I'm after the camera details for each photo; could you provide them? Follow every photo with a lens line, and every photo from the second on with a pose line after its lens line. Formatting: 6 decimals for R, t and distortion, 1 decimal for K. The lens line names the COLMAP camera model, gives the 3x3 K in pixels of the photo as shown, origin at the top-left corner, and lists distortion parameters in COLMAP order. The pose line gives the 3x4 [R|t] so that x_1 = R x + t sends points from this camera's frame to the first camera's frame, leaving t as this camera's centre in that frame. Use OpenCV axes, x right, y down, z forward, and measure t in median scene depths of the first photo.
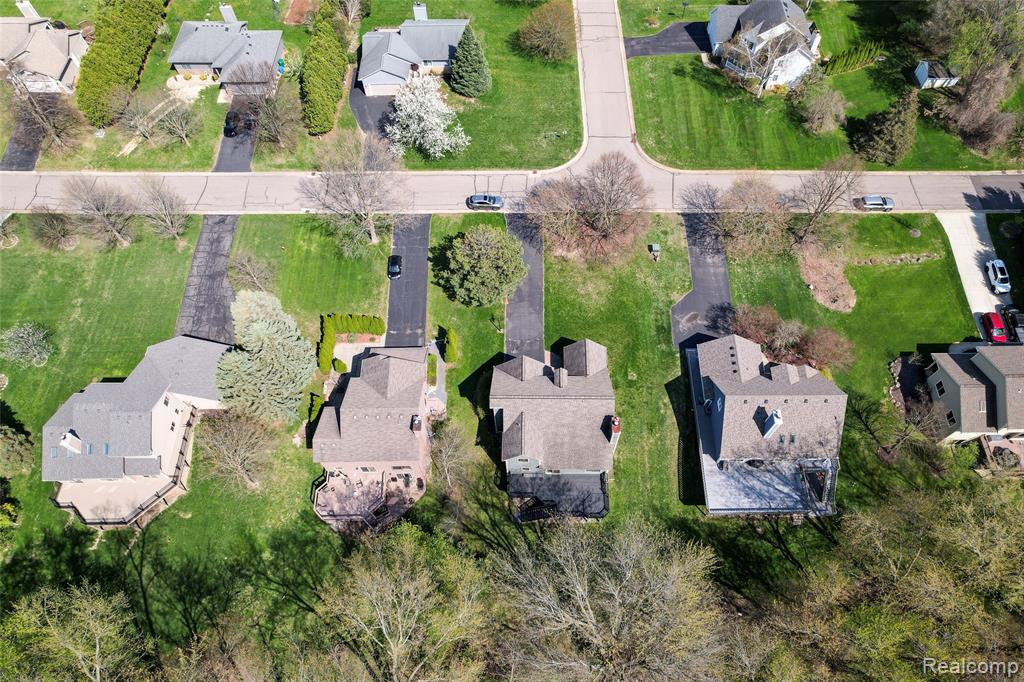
lens RADIAL K [[646.7, 0, 522.7], [0, 646.7, 367.2], [0, 0, 1]] dist [-0.040863, 0.002151]
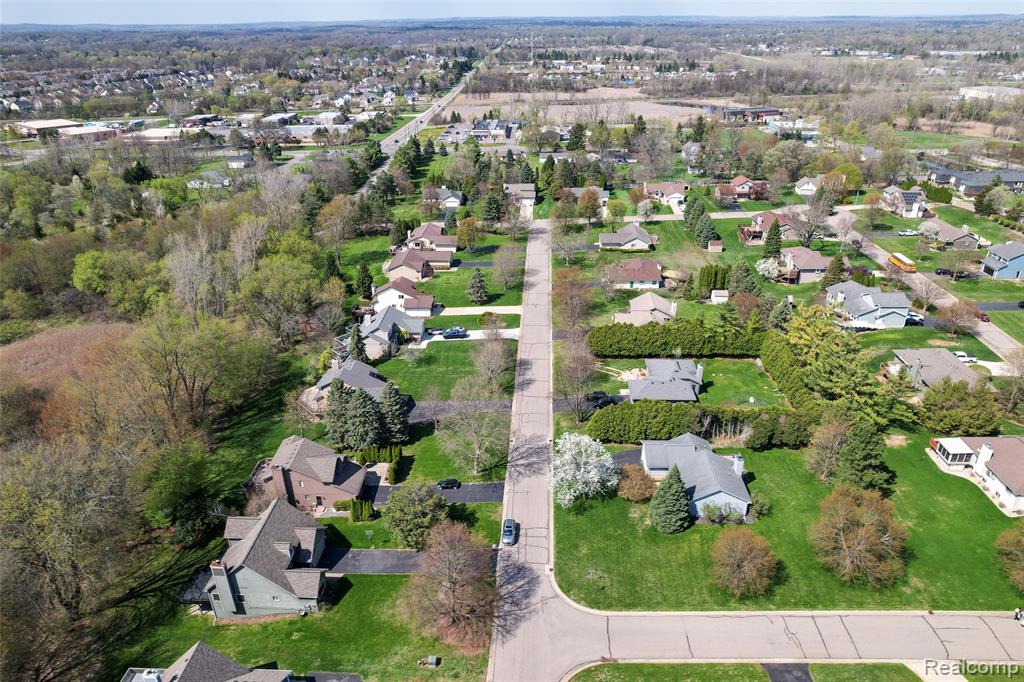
lens RADIAL K [[656.2, 0, 517.9], [0, 656.2, 348.3], [0, 0, 1]] dist [-0.055845, 0.051716]
pose [[-0.026680, 0.449562, -0.892851, 0.901545], [-0.879900, 0.413317, 0.234403, -0.753832], [0.474409, 0.791873, 0.384542, 0.397129]]
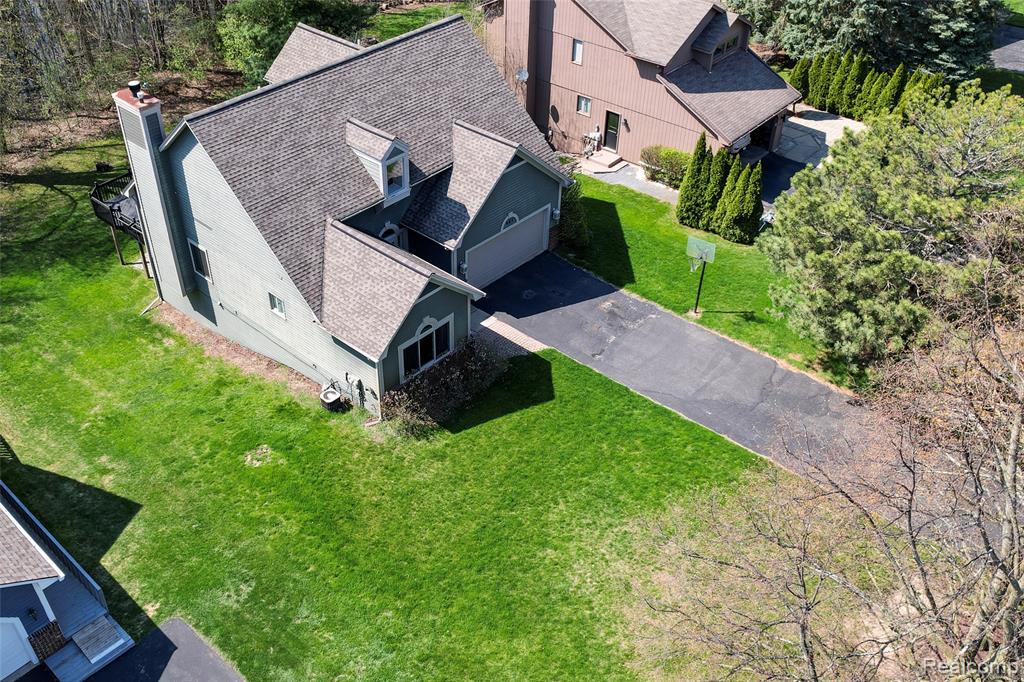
lens RADIAL K [[930.7, 0, 486.2], [0, 930.7, 373.4], [0, 0, 1]] dist [-0.043628, 0.000000]
pose [[-0.668800, 0.482914, -0.565243, 0.311055], [-0.654635, -0.022179, 0.755620, -0.341571], [0.352363, 0.875387, 0.330966, 0.882360]]
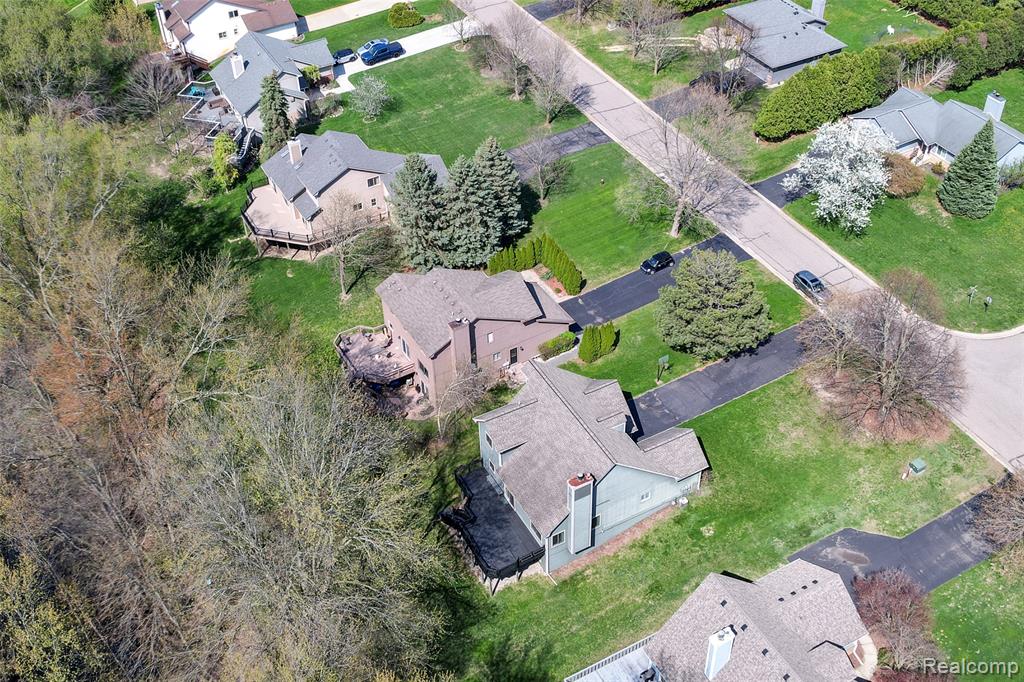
lens RADIAL K [[1074.6, 0, 520.5], [0, 1074.6, 342.0], [0, 0, 1]] dist [-0.077439, 0.000000]
pose [[0.487181, 0.575824, -0.656568, 0.688128], [-0.762464, 0.647028, 0.001700, 0.032949], [0.425797, 0.499781, 0.754265, 0.000353]]
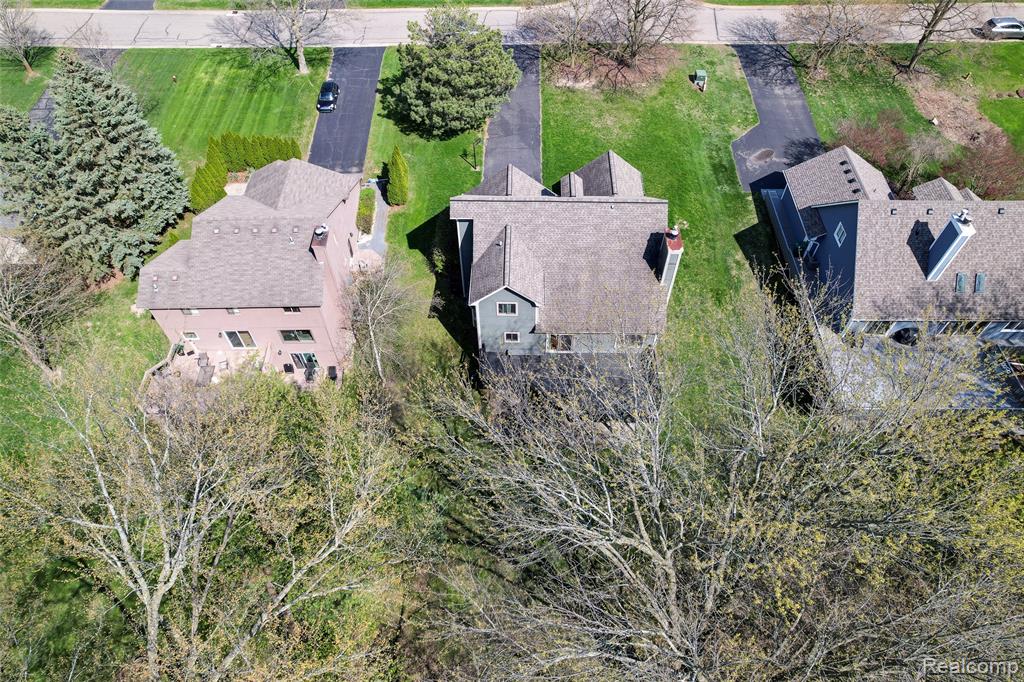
lens RADIAL K [[656.2, 0, 505.9], [0, 656.2, 311.6], [0, 0, 1]] dist [-0.055845, 0.051716]
pose [[0.999891, 0.008346, -0.012181, 0.005607], [-0.010404, 0.983586, -0.180141, 0.217502], [0.010478, 0.180248, 0.983565, 0.385597]]
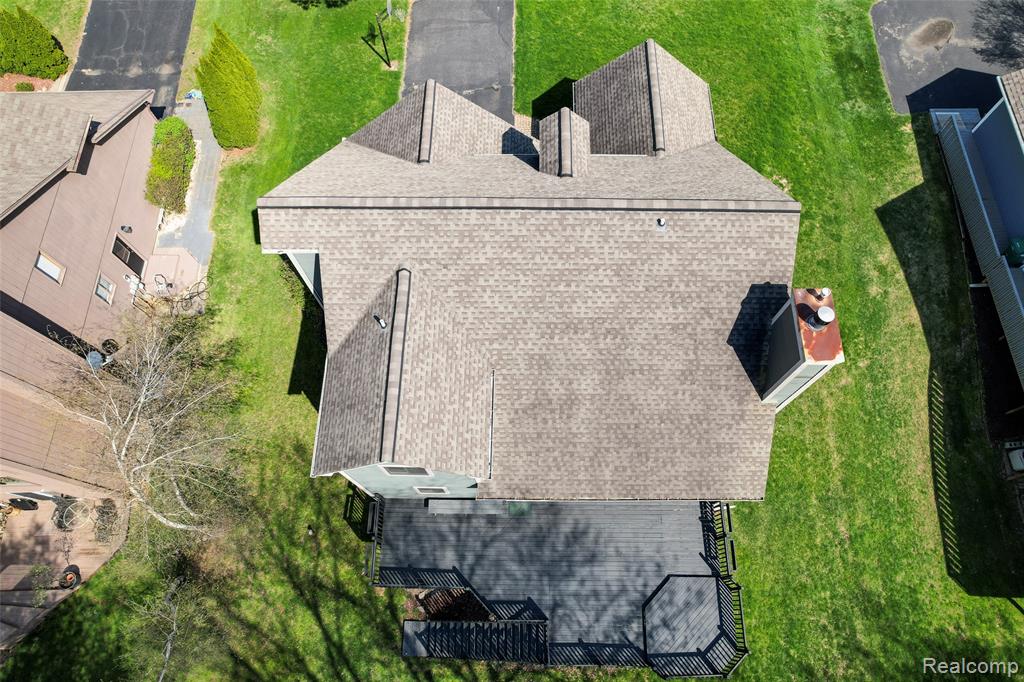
lens RADIAL K [[656.2, 0, 513.1], [0, 656.2, 341.5], [0, 0, 1]] dist [-0.055845, 0.051716]
pose [[0.999975, 0.002608, -0.006581, 0.036521], [-0.002034, 0.996314, 0.085758, 0.065740], [0.006780, -0.085743, 0.996294, 0.664322]]
